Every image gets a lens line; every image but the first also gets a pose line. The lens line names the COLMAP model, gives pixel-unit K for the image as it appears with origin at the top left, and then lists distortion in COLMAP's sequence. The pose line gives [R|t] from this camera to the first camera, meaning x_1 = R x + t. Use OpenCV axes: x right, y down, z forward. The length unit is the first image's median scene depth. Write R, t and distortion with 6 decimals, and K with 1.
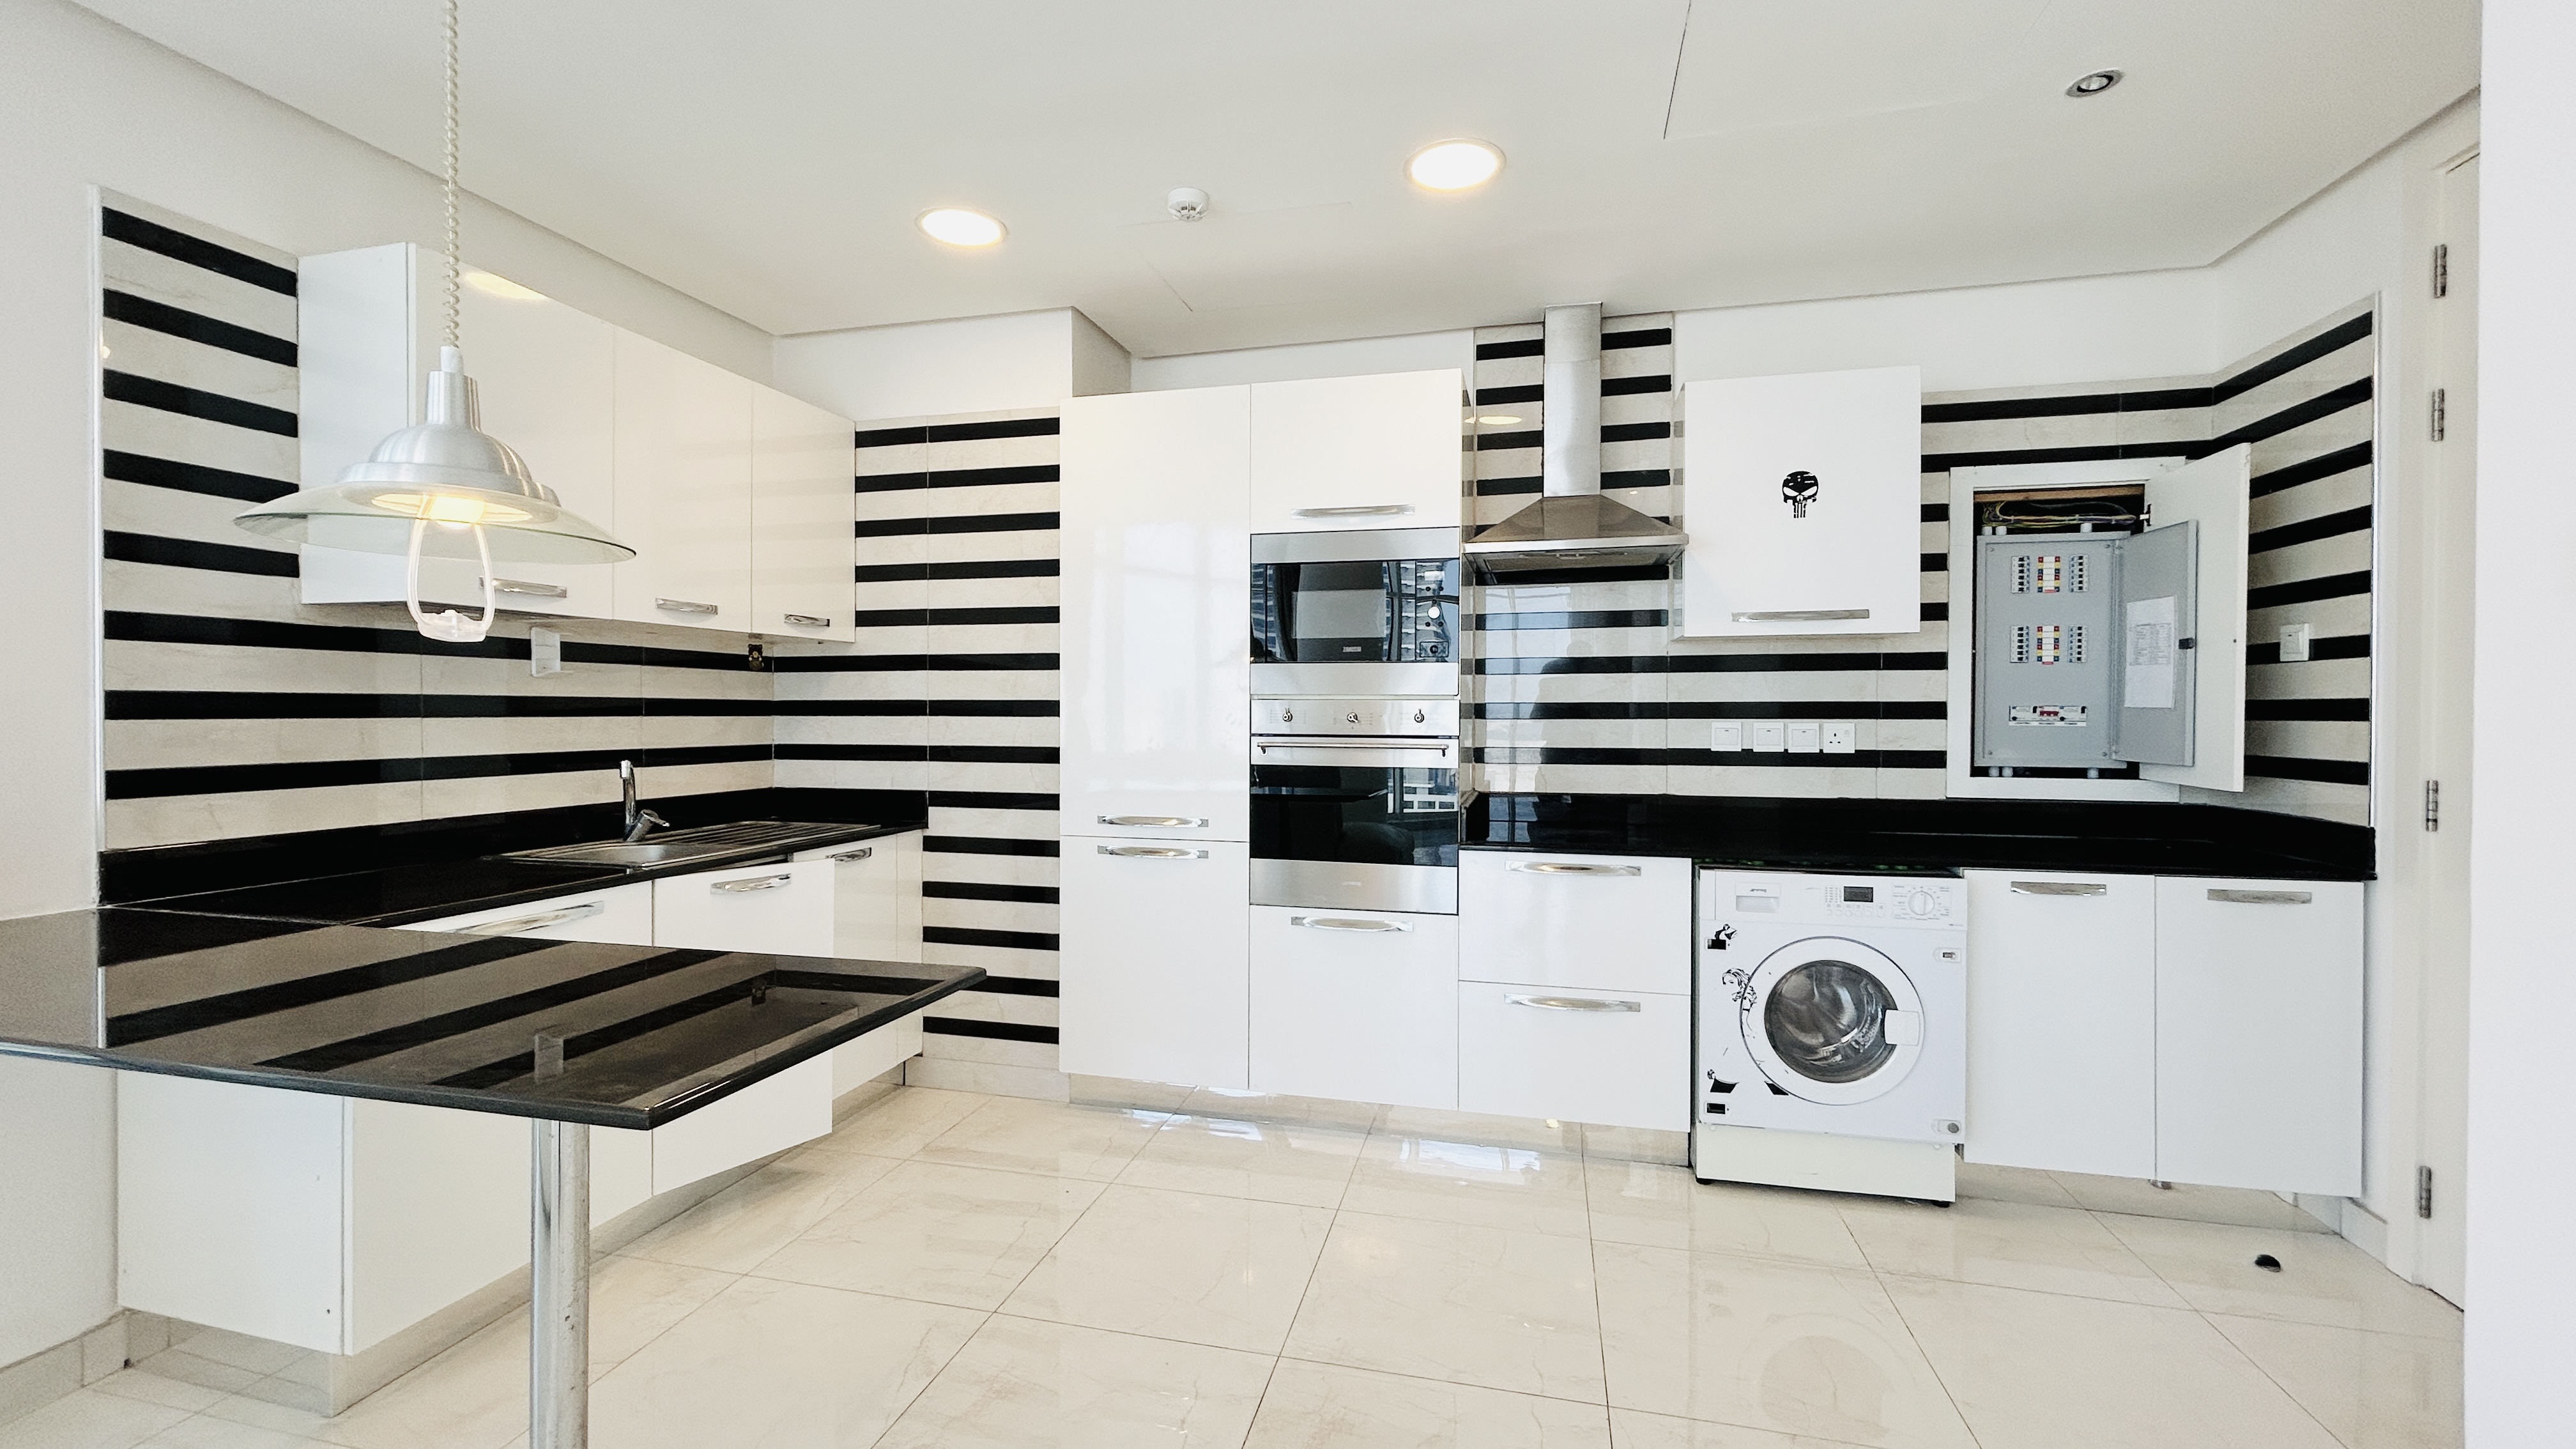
lens RADIAL K [[1022.0, 0, 1288.0], [0, 1022.0, 724.5], [0, 0, 1]] dist [-0.000958, -0.000052]
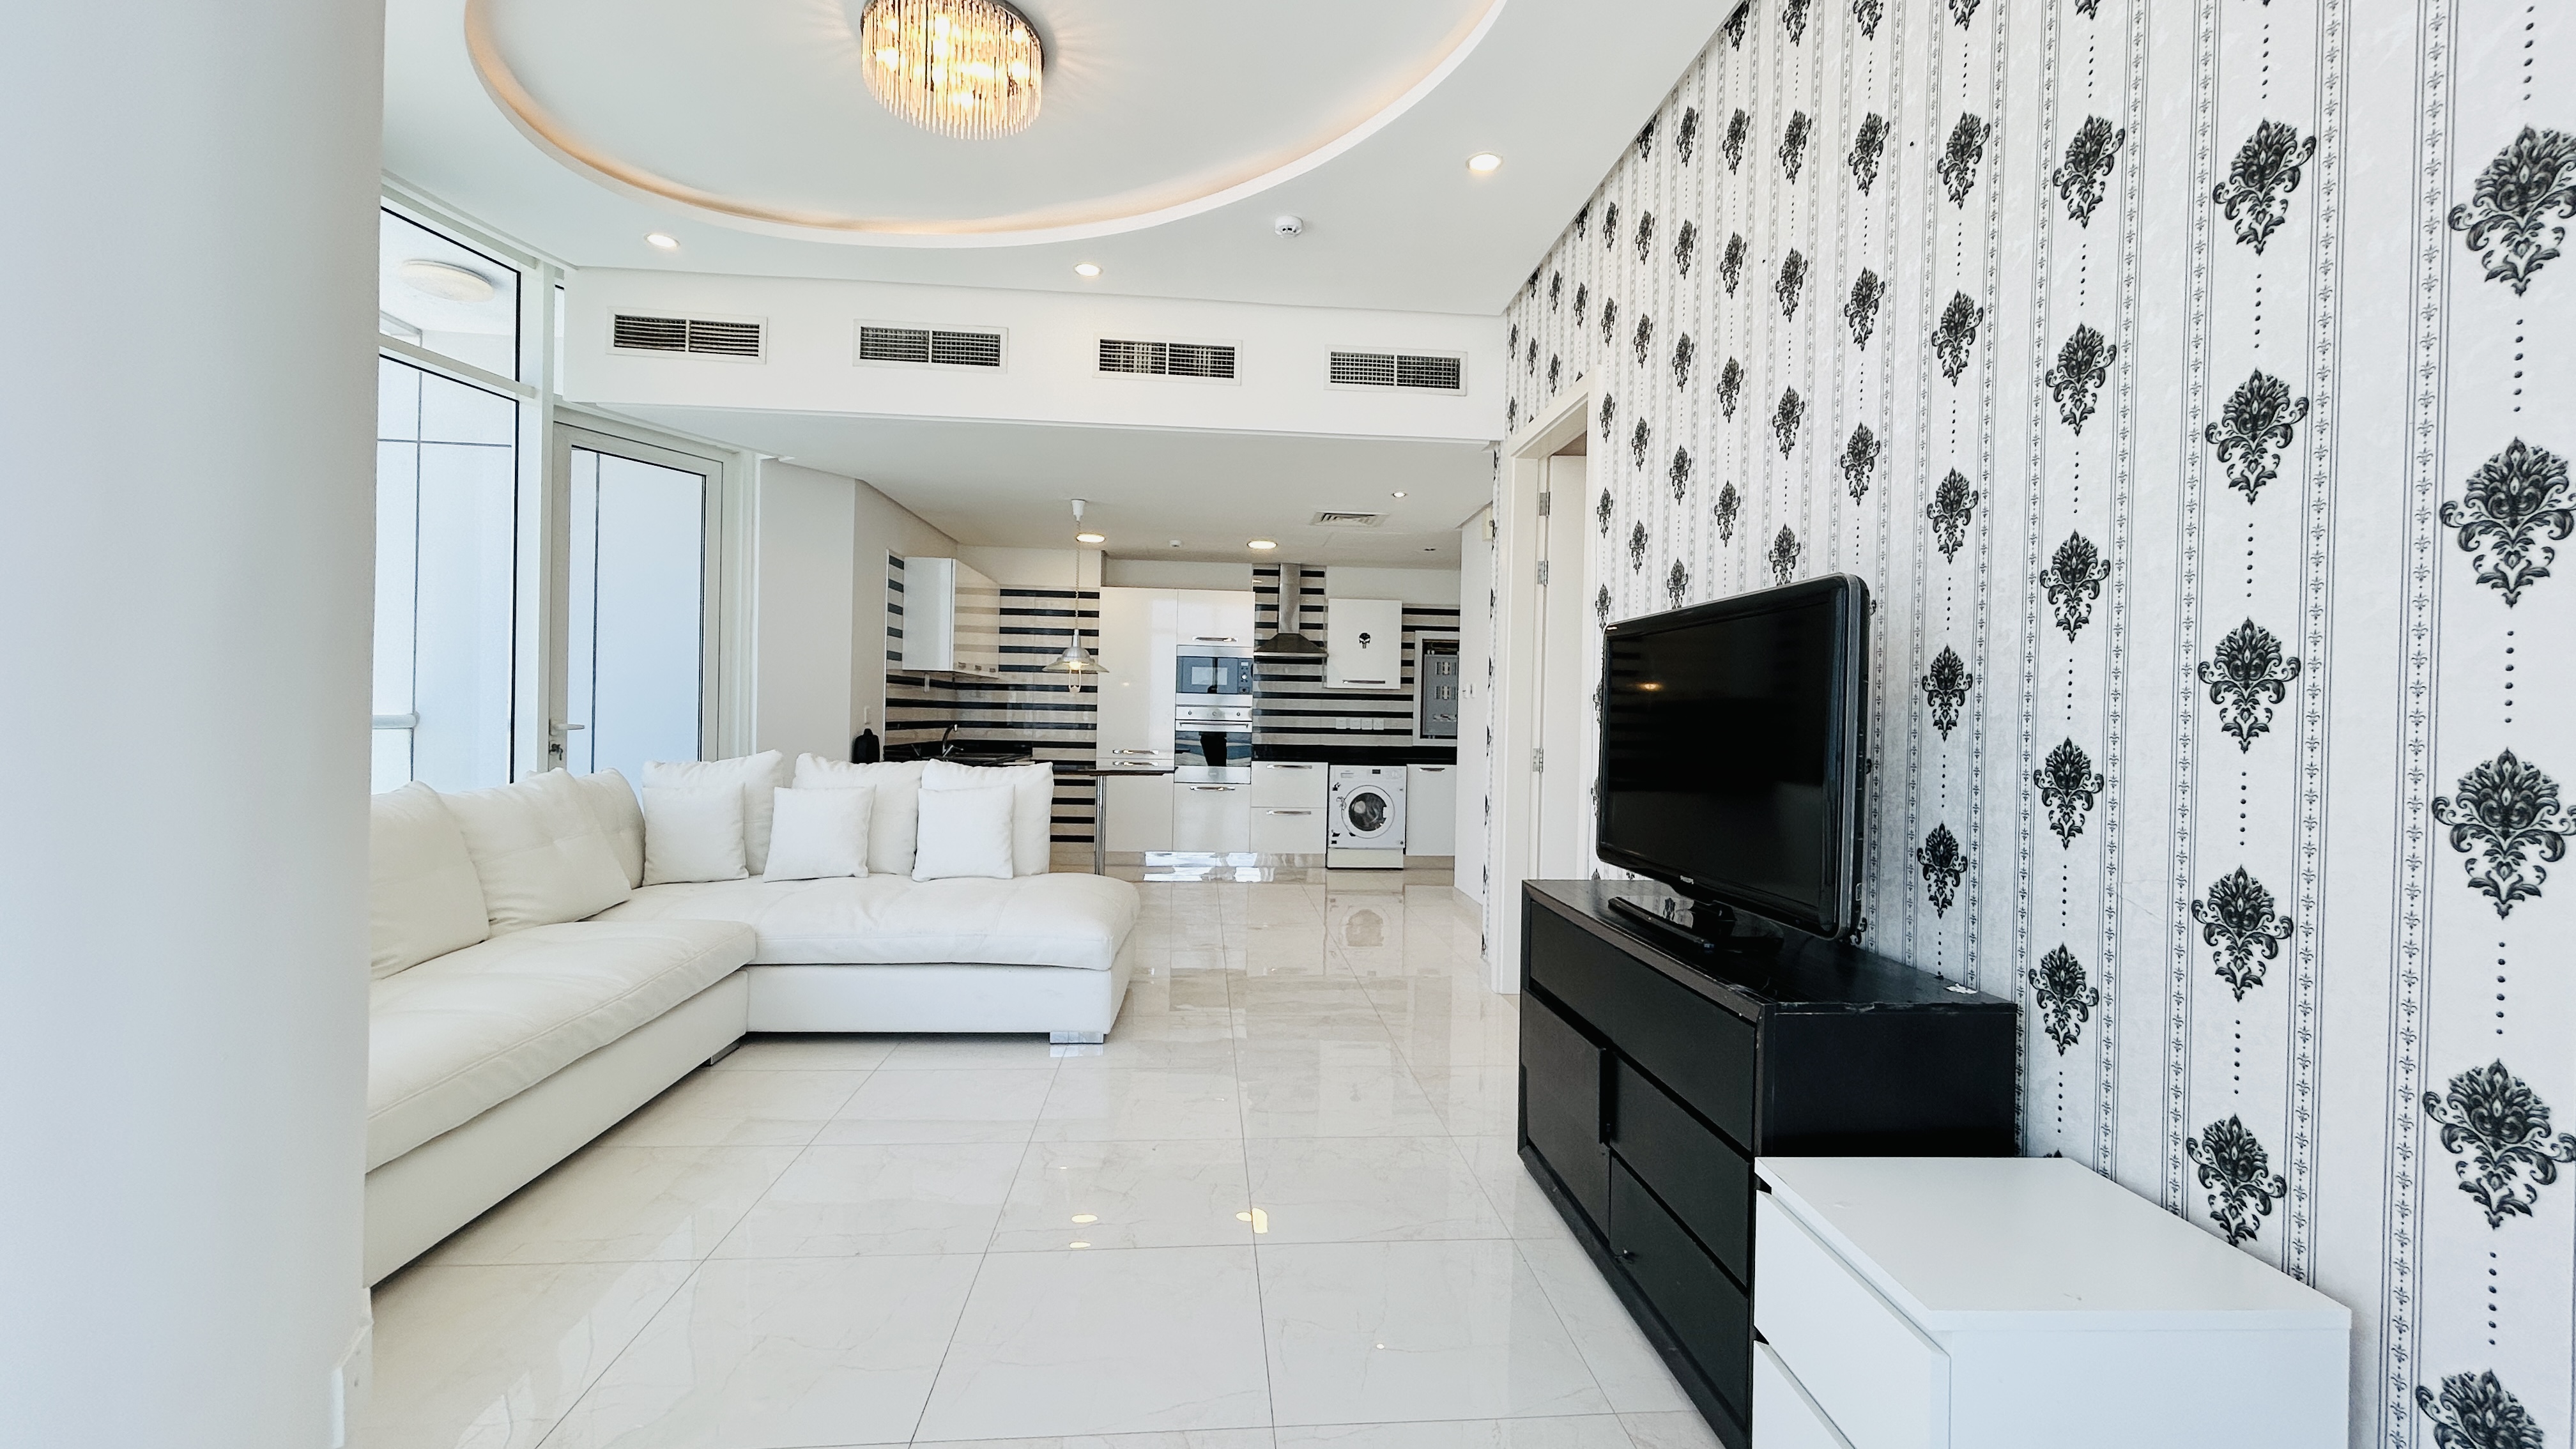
lens RADIAL K [[1044.3, 0, 1288.8], [0, 1044.3, 716.8], [0, 0, 1]] dist [0.002455, 0.000355]
pose [[0.949364, 0.017150, 0.313710, -0.604237], [-0.014099, 0.999829, -0.011994, 0.031062], [-0.313862, 0.006964, 0.949443, -1.671125]]
